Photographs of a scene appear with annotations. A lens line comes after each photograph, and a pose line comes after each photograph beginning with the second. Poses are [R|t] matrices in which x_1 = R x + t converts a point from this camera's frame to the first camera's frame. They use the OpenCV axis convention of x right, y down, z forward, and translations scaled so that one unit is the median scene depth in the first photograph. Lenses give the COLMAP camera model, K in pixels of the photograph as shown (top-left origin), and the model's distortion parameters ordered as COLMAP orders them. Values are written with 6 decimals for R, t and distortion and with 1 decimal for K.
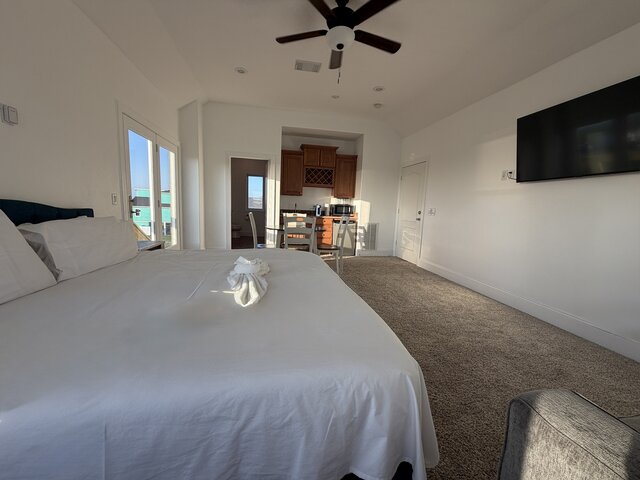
lens RADIAL K [[257.0, 0, 320.3], [0, 257.0, 240.6], [0, 0, 1]] dist [-0.001170, 0.000613]
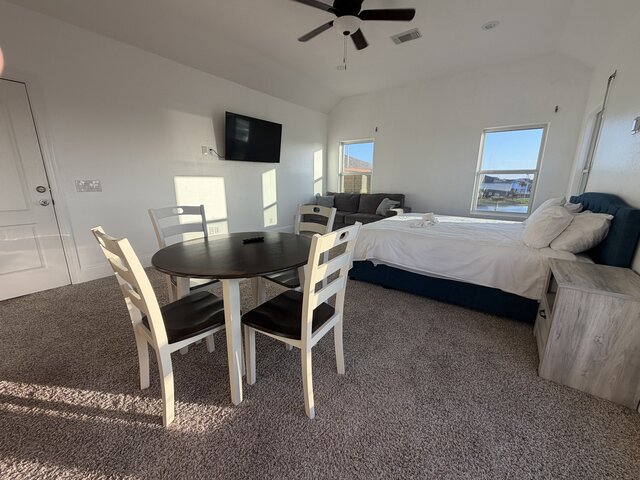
lens RADIAL K [[257.0, 0, 323.0], [0, 257.0, 240.7], [0, 0, 1]] dist [-0.001170, 0.000613]
pose [[-0.705089, -0.215137, 0.675696, -0.341756], [0.052538, 0.934400, 0.352330, -0.152665], [-0.707170, 0.283924, -0.647532, 0.903912]]
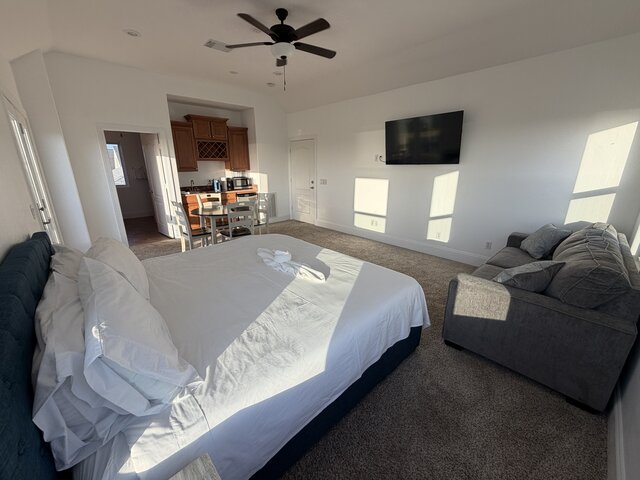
lens RADIAL K [[257.0, 0, 320.2], [0, 257.0, 239.9], [0, 0, 1]] dist [-0.001170, 0.000613]
pose [[0.839440, -0.192397, 0.508256, -0.242577], [0.106344, 0.975308, 0.193557, -0.068699], [-0.532946, -0.108429, 0.839173, -0.072316]]
